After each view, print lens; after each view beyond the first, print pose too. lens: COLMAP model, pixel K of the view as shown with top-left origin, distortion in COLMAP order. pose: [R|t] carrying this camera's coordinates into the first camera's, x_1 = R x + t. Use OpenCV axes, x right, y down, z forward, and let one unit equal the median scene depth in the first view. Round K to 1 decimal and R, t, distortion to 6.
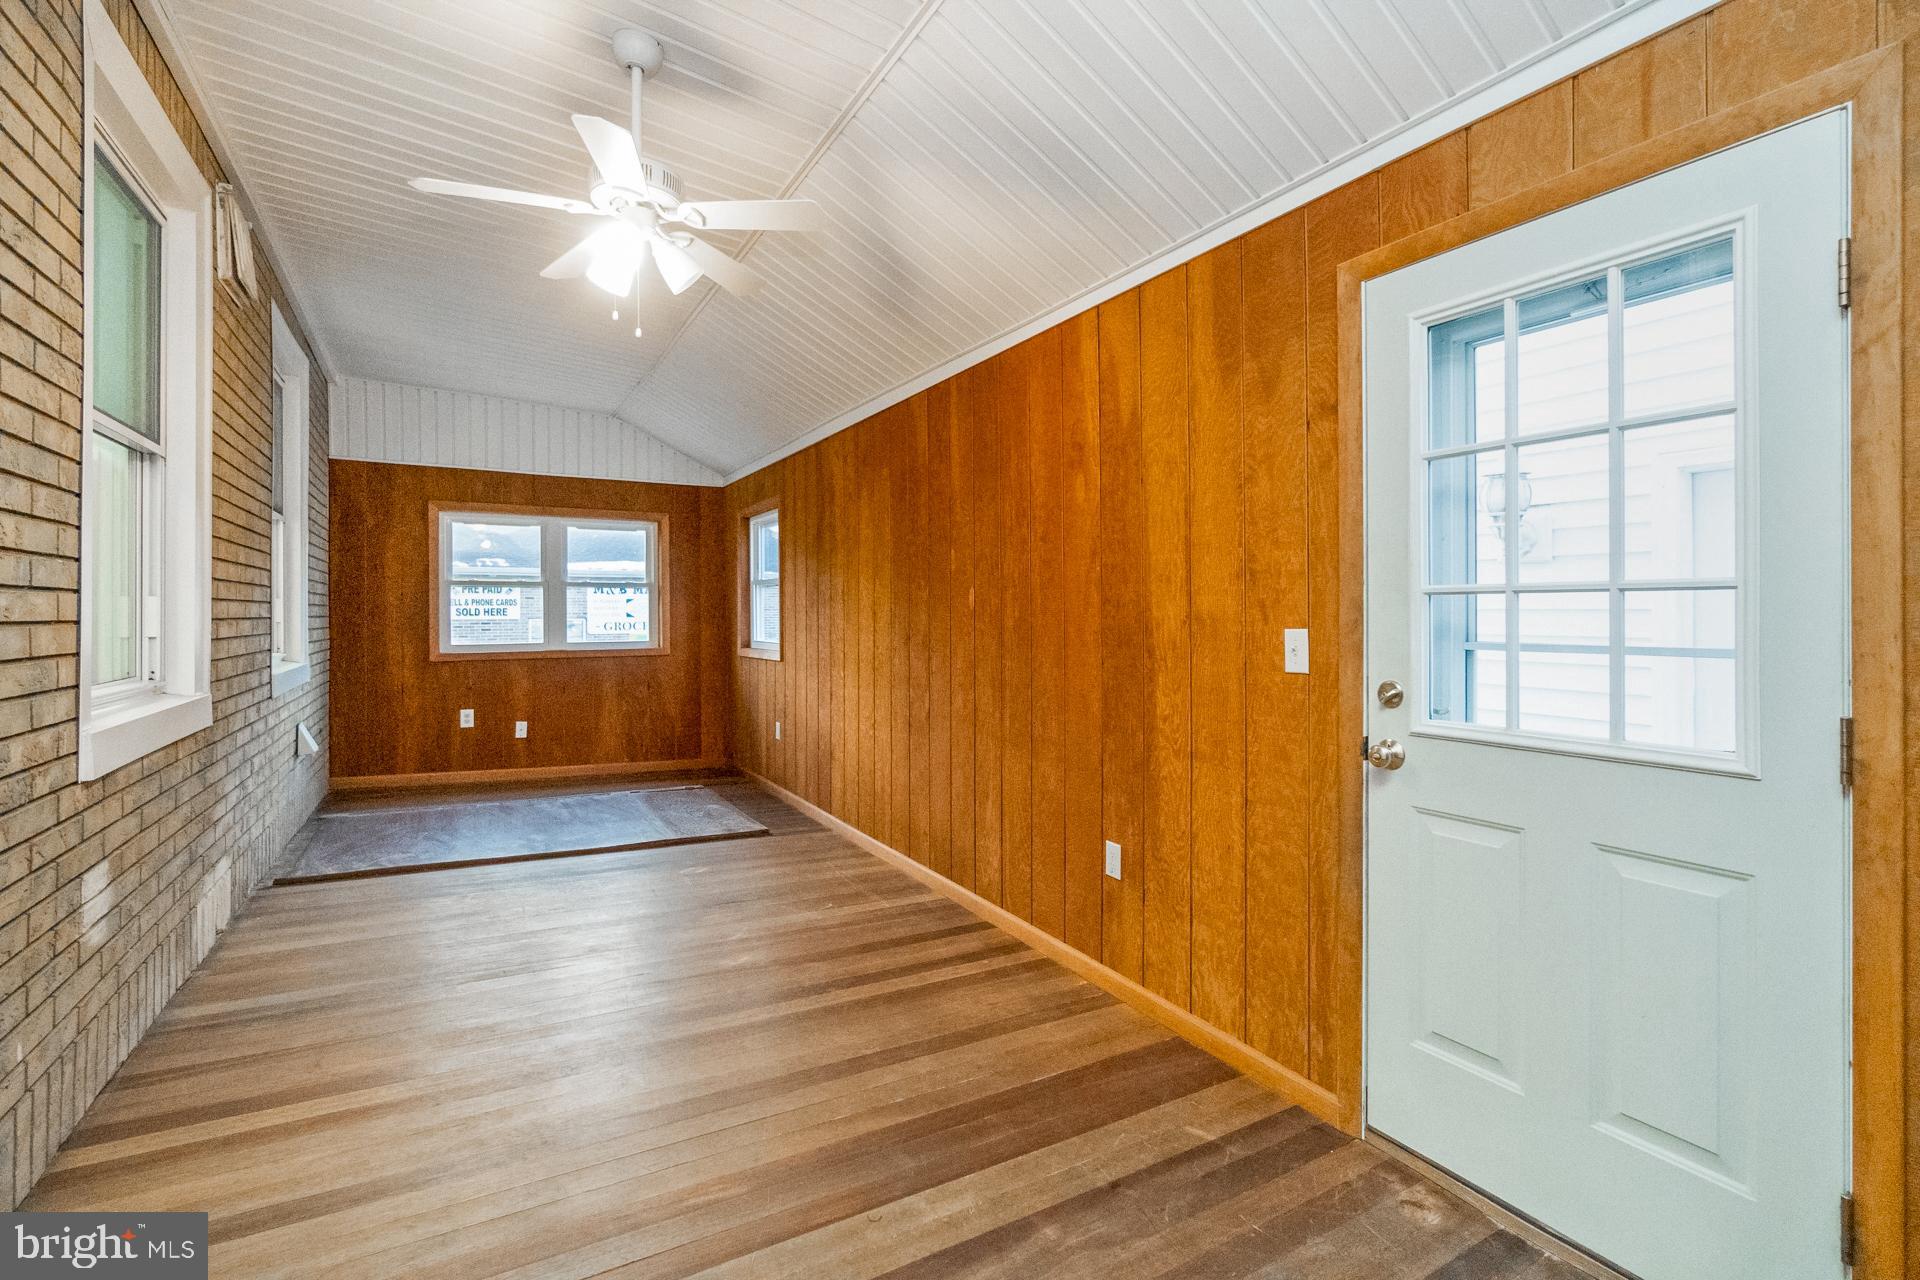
lens RADIAL K [[845.1, 0, 960.4], [0, 845.1, 618.8], [0, 0, 1]] dist [-0.001758, 0.000816]
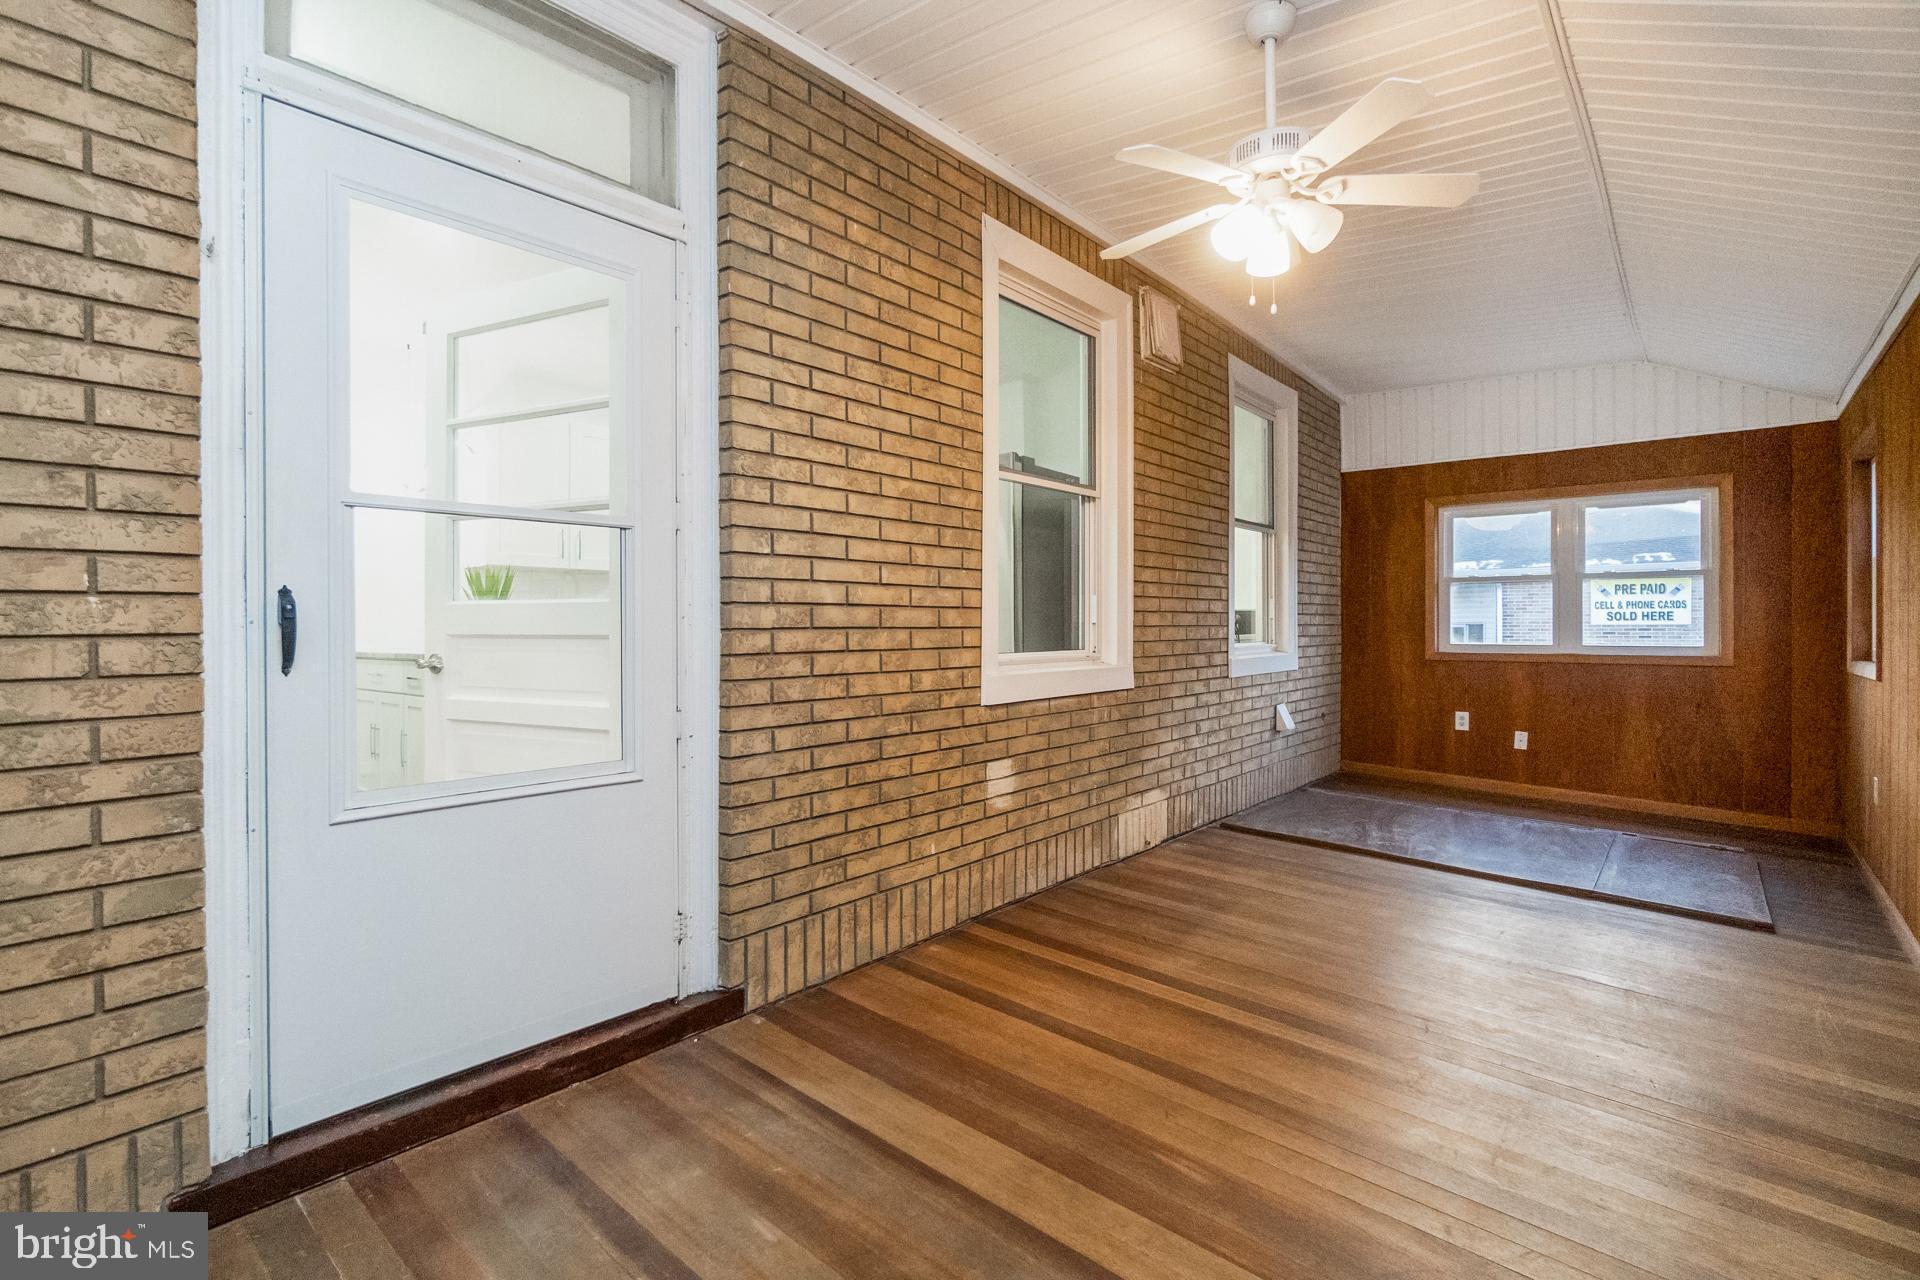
lens RADIAL K [[899.6, 0, 953.6], [0, 899.6, 637.8], [0, 0, 1]] dist [0.001778, 0.000265]
pose [[0.319981, 0.017039, -0.947271, 0.208821], [-0.006821, 0.999854, 0.015681, 0.011965], [0.947399, 0.001443, 0.320051, 0.132553]]
